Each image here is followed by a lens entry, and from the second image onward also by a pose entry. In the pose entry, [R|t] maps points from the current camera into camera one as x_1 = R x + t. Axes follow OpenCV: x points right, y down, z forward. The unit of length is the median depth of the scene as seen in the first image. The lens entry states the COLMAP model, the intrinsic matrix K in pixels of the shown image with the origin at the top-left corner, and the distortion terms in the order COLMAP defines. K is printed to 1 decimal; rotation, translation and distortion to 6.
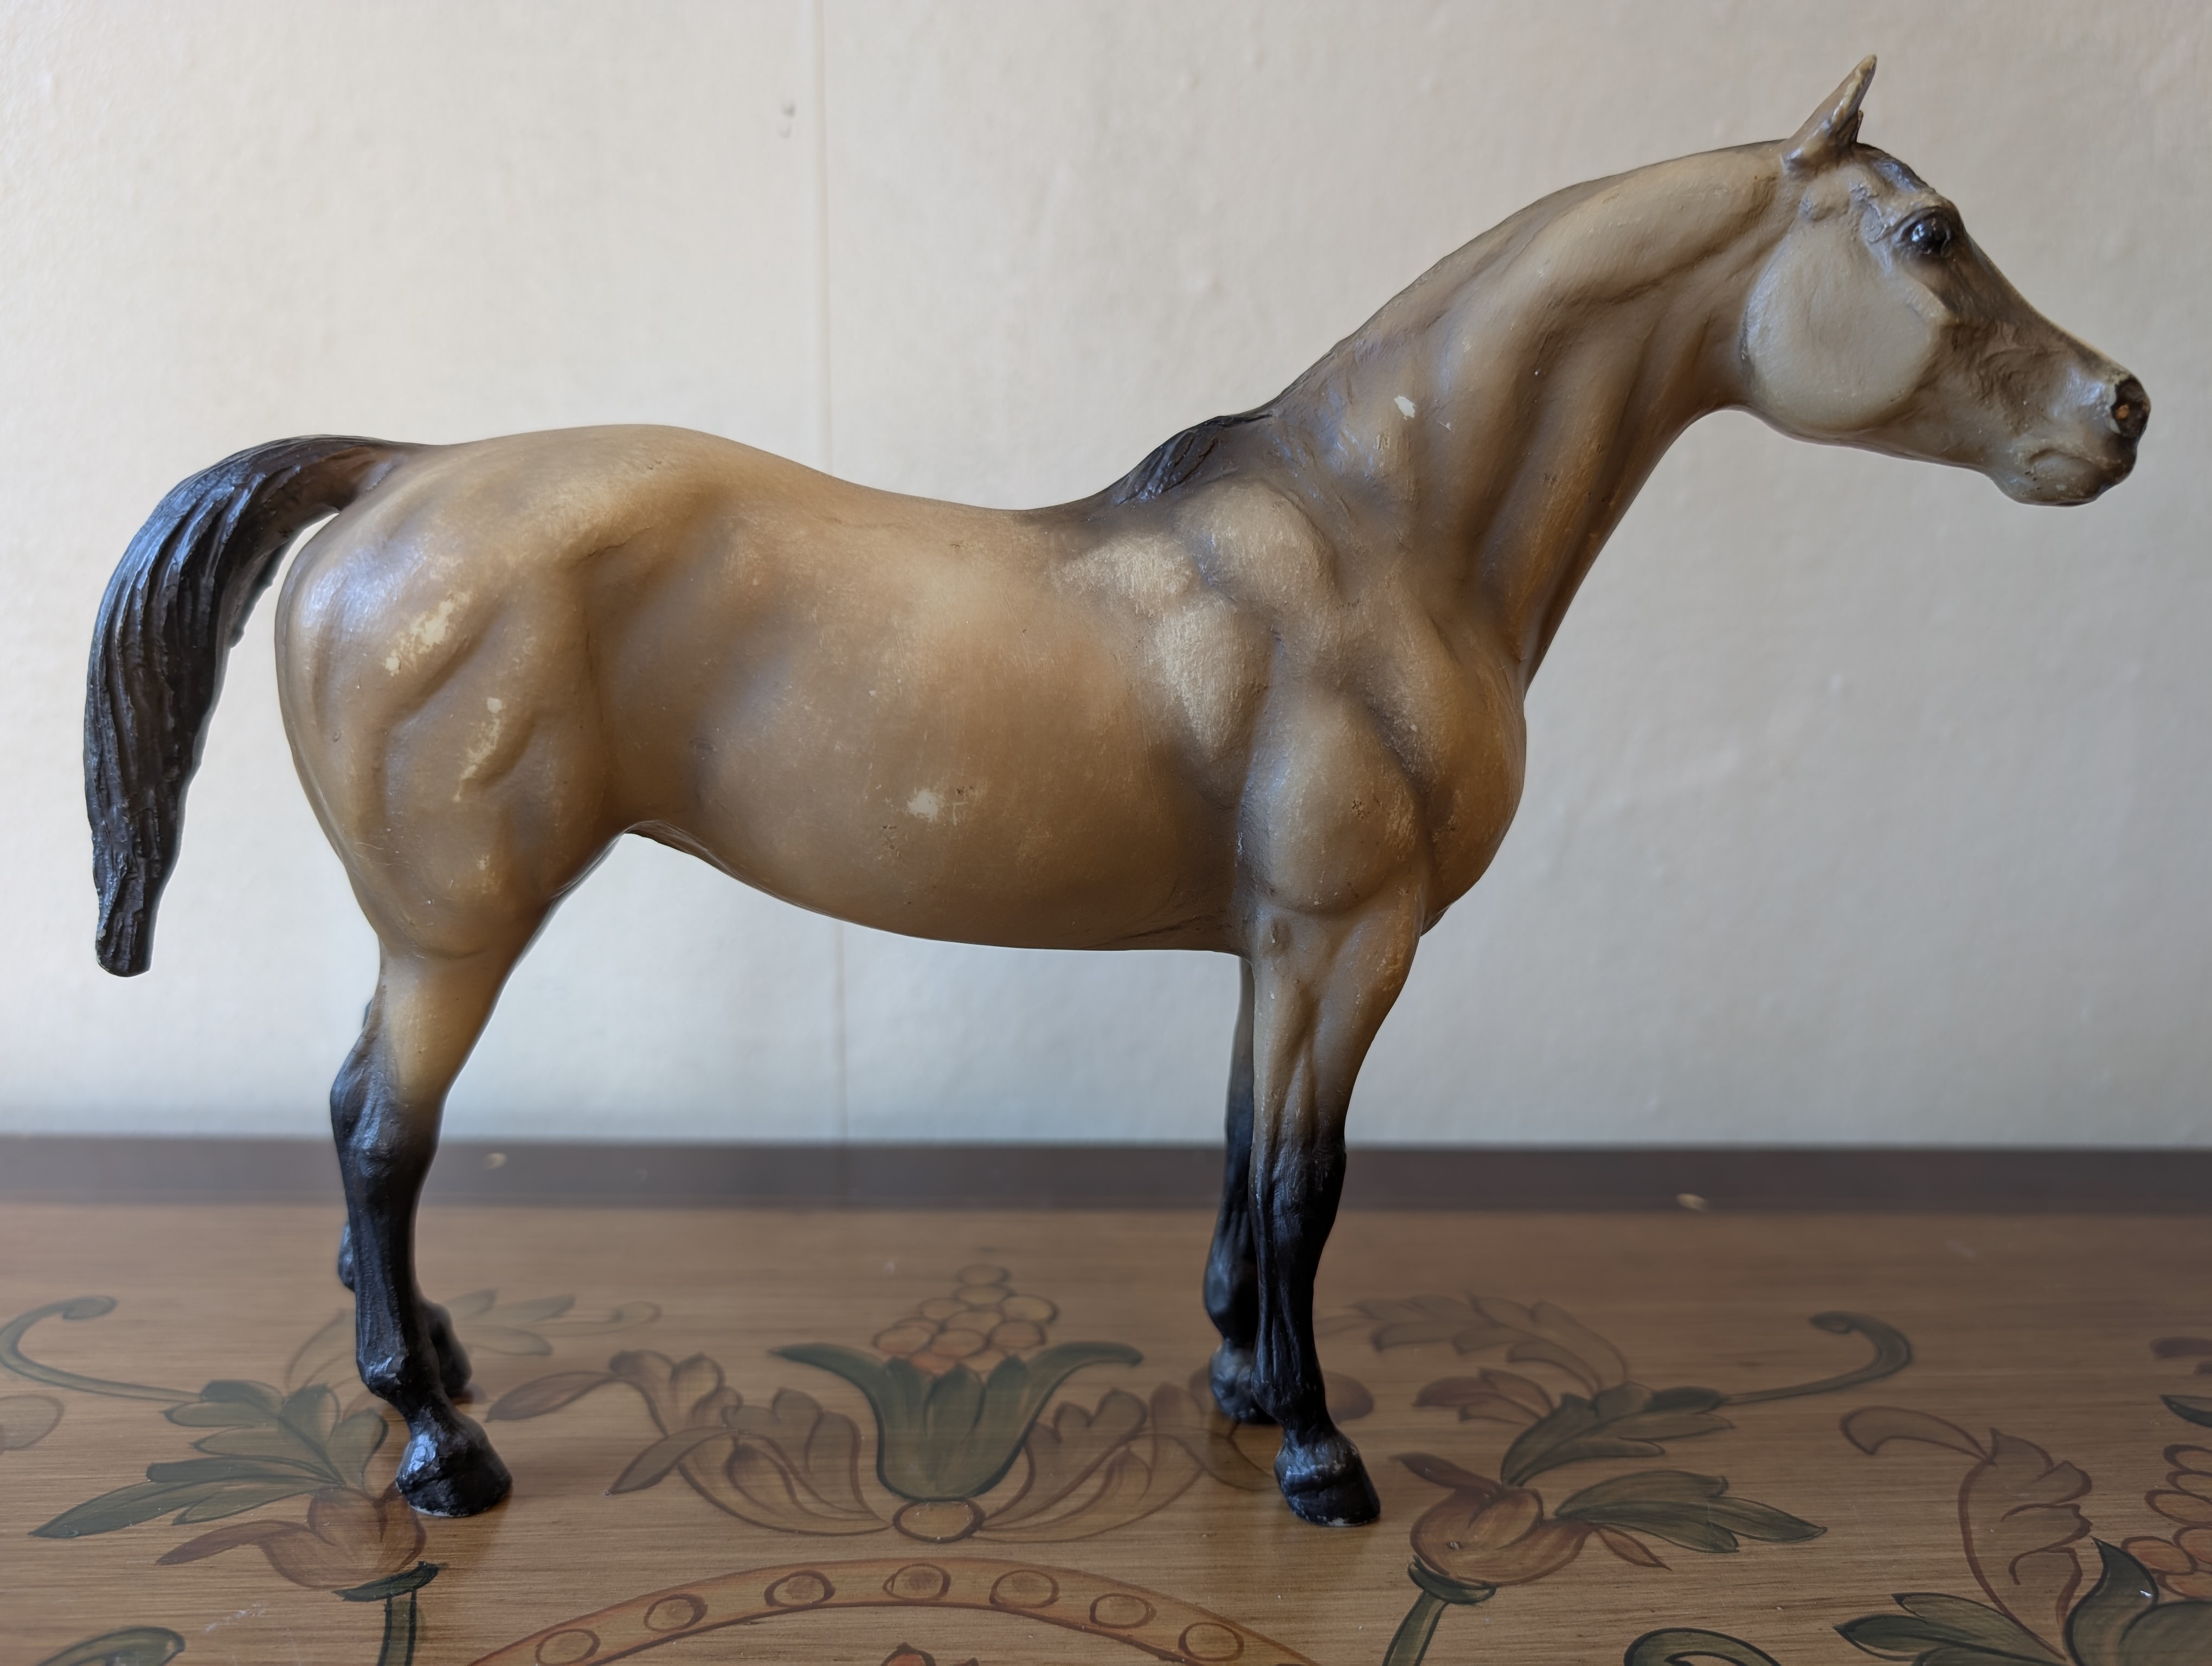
lens RADIAL K [[1569.6, 0, 1097.4], [0, 1569.6, 830.9], [0, 0, 1]] dist [-0.028437, 0.003925]
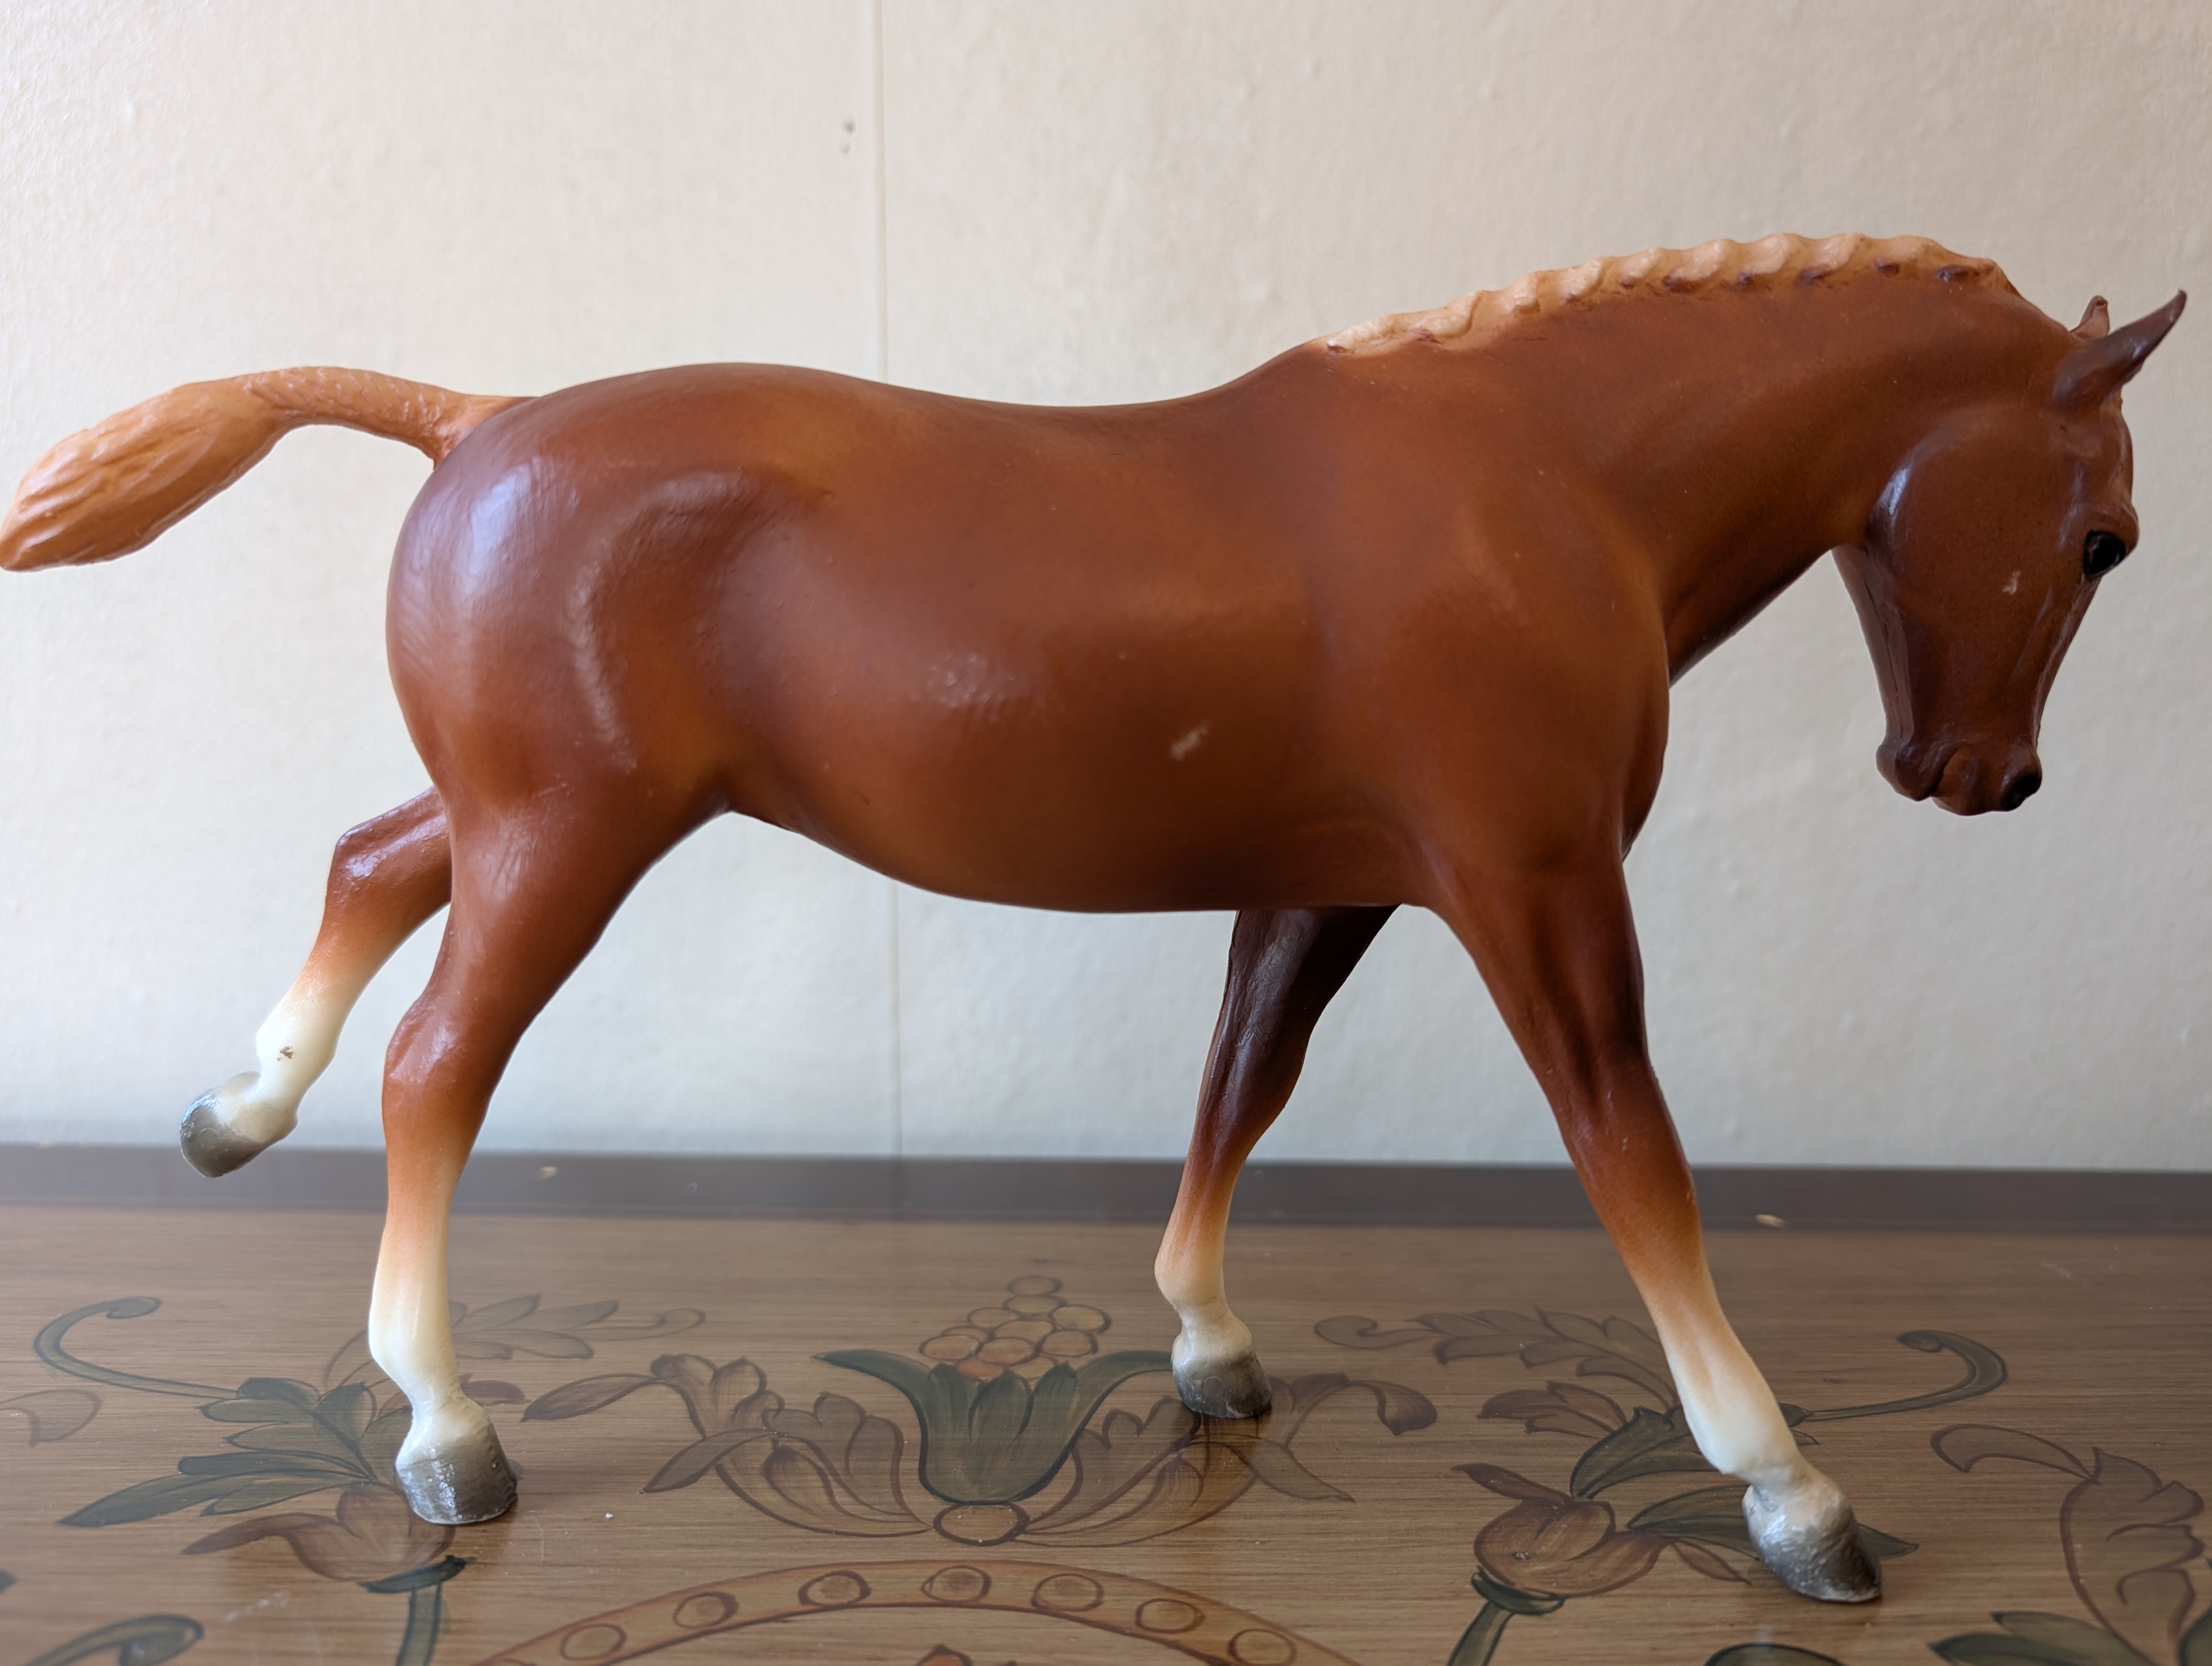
lens RADIAL K [[1569.6, 0, 1116.9], [0, 1569.6, 839.0], [0, 0, 1]] dist [-0.028437, 0.003925]
pose [[0.999396, -0.000653, -0.034754, 0.015032], [-0.000619, 0.999331, -0.036568, 0.052016], [0.034755, 0.036567, 0.998727, 0.024207]]
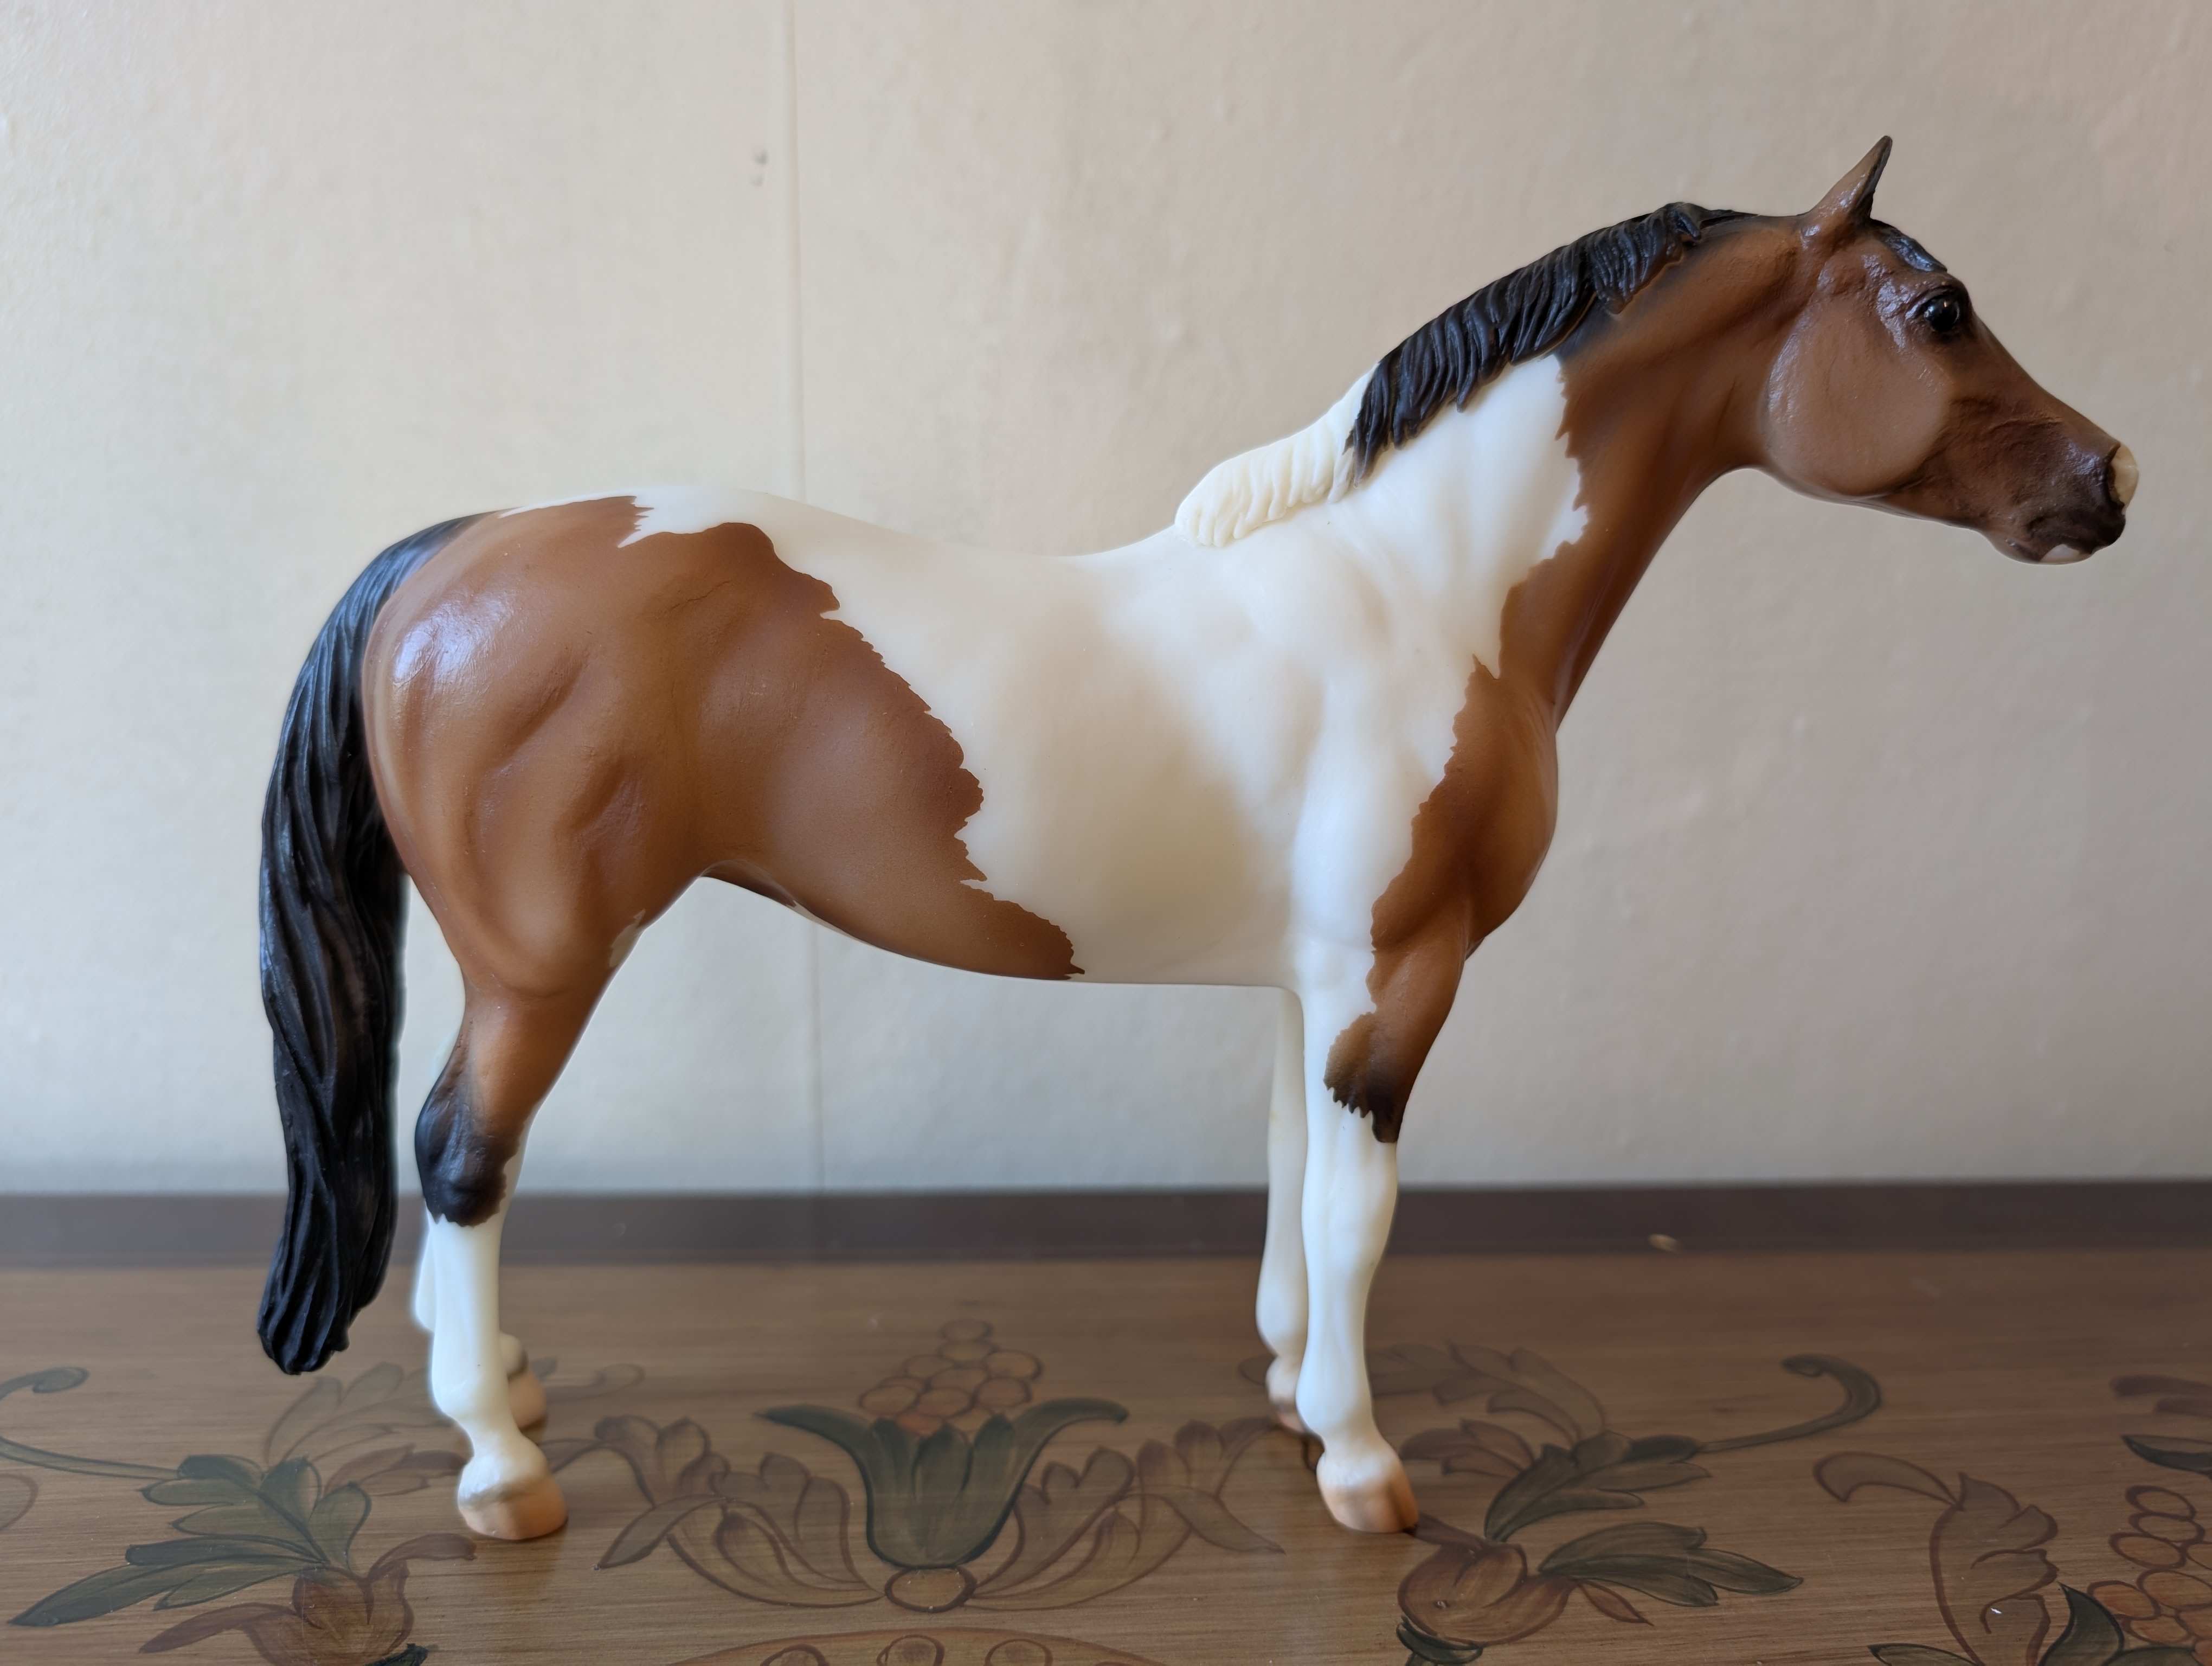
lens RADIAL K [[1569.6, 0, 1105.5], [0, 1569.6, 835.3], [0, 0, 1]] dist [-0.028437, 0.003925]
pose [[0.999512, -0.006342, 0.030581, -0.015697], [0.006399, 0.999978, -0.001782, -0.038347], [-0.030569, 0.001977, 0.999531, -0.006262]]
